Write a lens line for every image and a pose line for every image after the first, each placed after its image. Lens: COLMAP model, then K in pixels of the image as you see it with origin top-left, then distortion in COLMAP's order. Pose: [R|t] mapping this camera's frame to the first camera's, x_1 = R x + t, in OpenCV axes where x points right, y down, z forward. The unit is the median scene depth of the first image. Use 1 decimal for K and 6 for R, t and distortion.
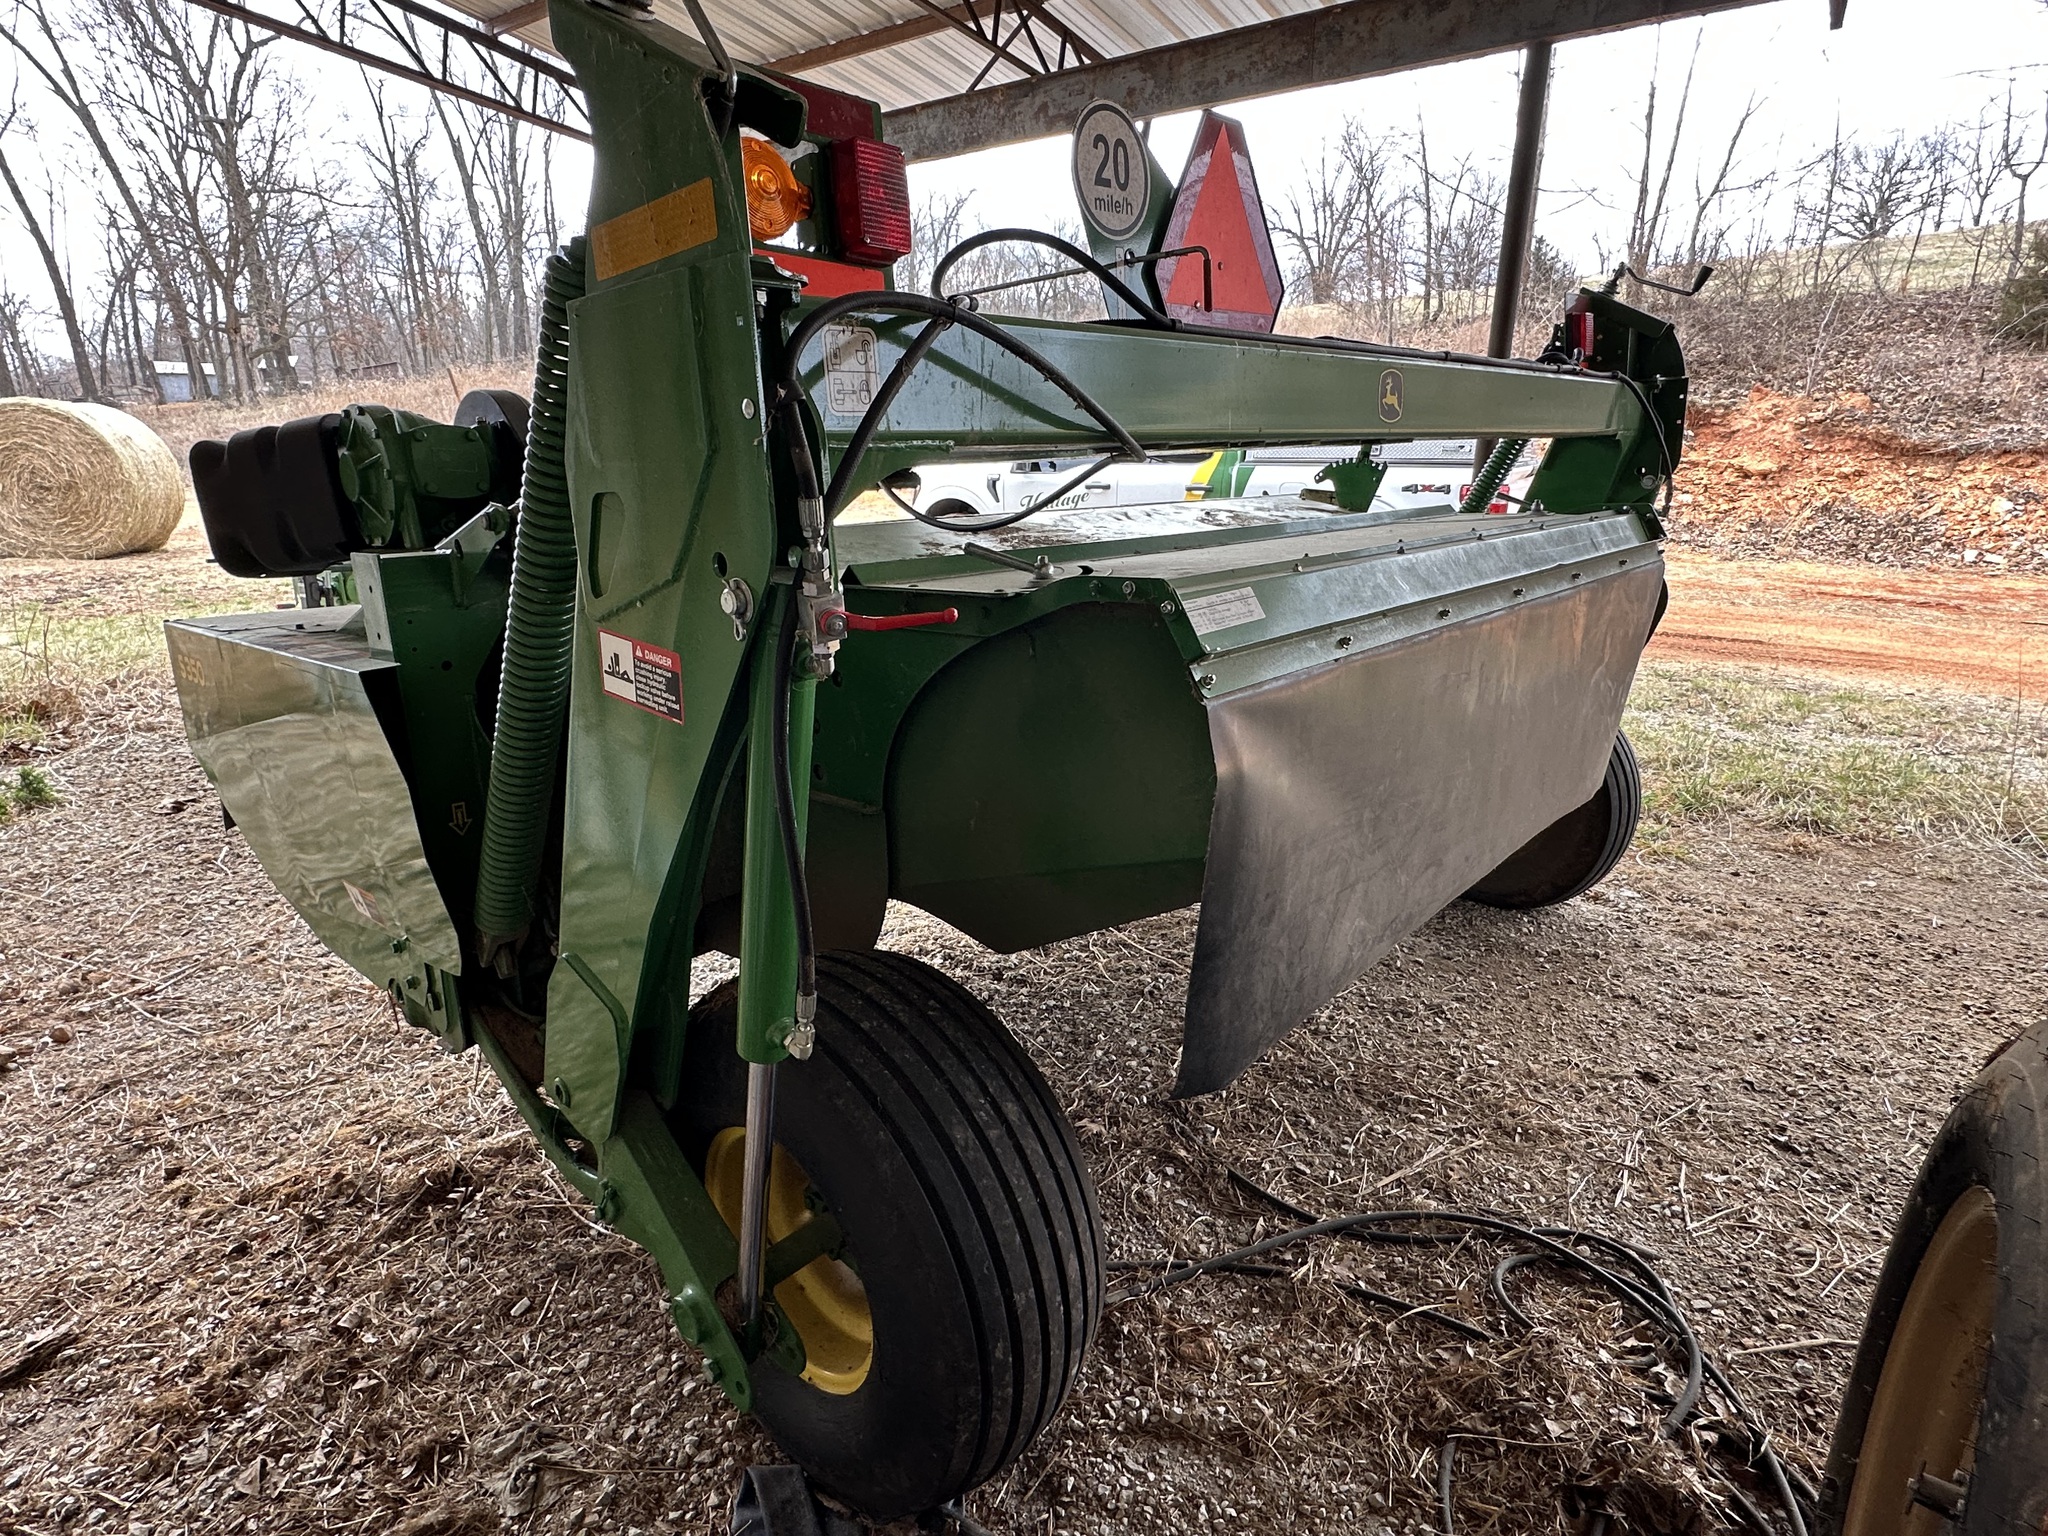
lens RADIAL K [[1133.0, 0, 1019.2], [0, 1133.0, 743.2], [0, 0, 1]] dist [-0.002068, 0.000631]
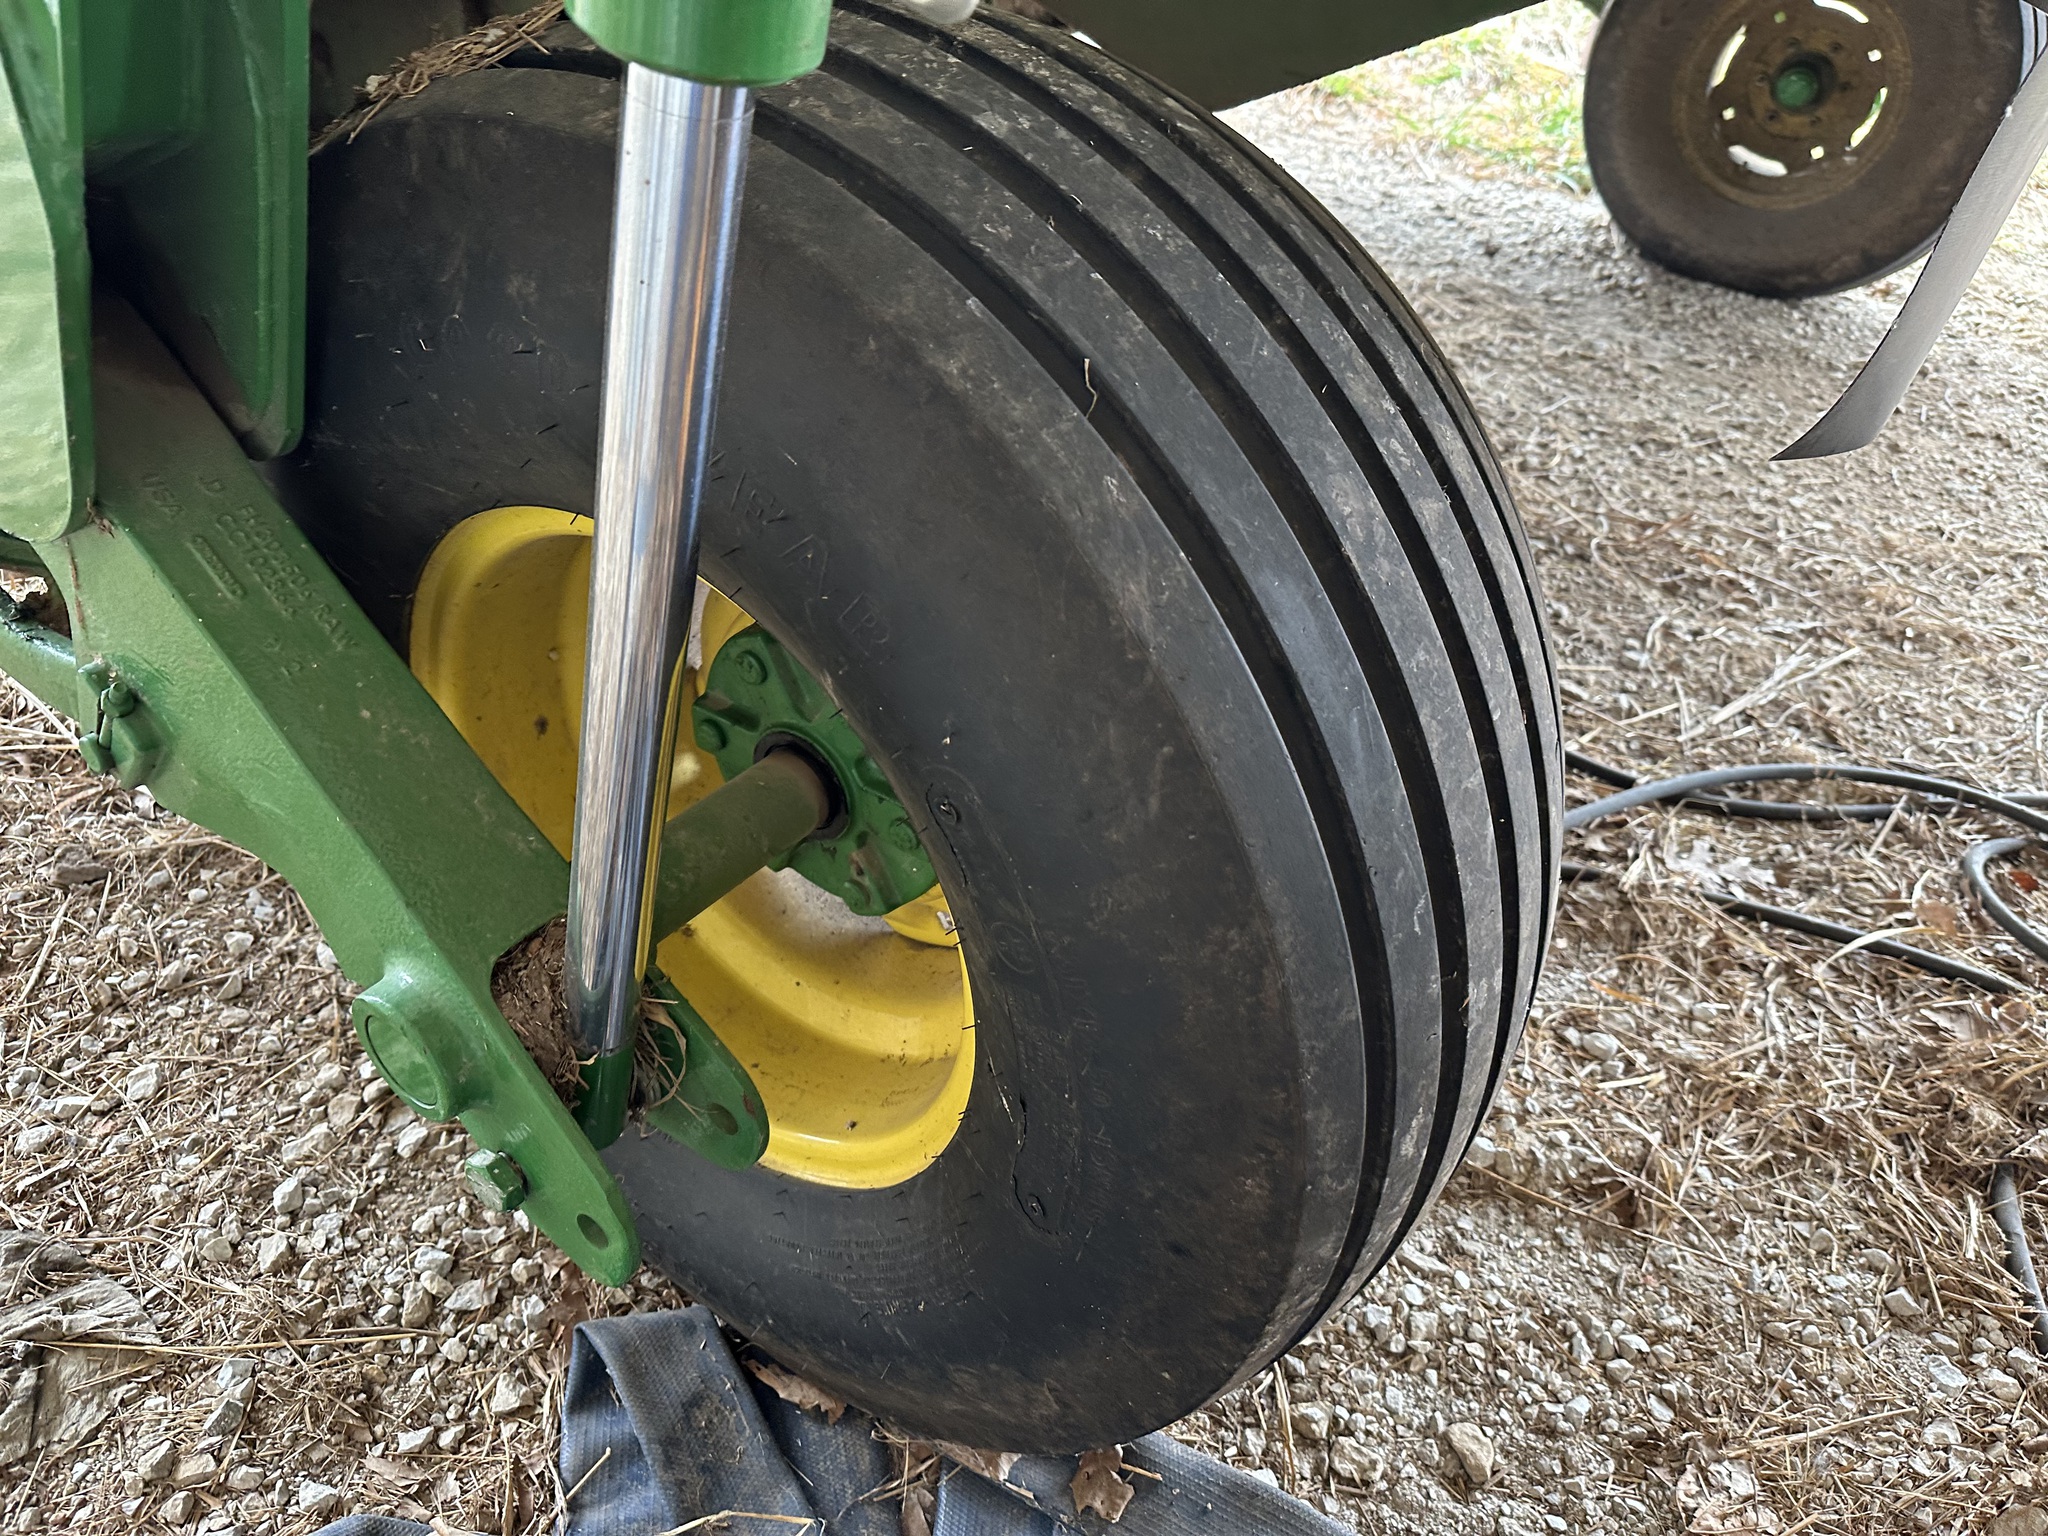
lens RADIAL K [[1414.5, 0, 979.2], [0, 1414.5, 765.0], [0, 0, 1]] dist [0.000603, -0.008463]
pose [[0.987742, 0.003032, 0.156063, -0.153291], [-0.061610, 0.926211, 0.371937, 0.212113], [-0.143420, -0.376993, 0.915045, 0.499651]]
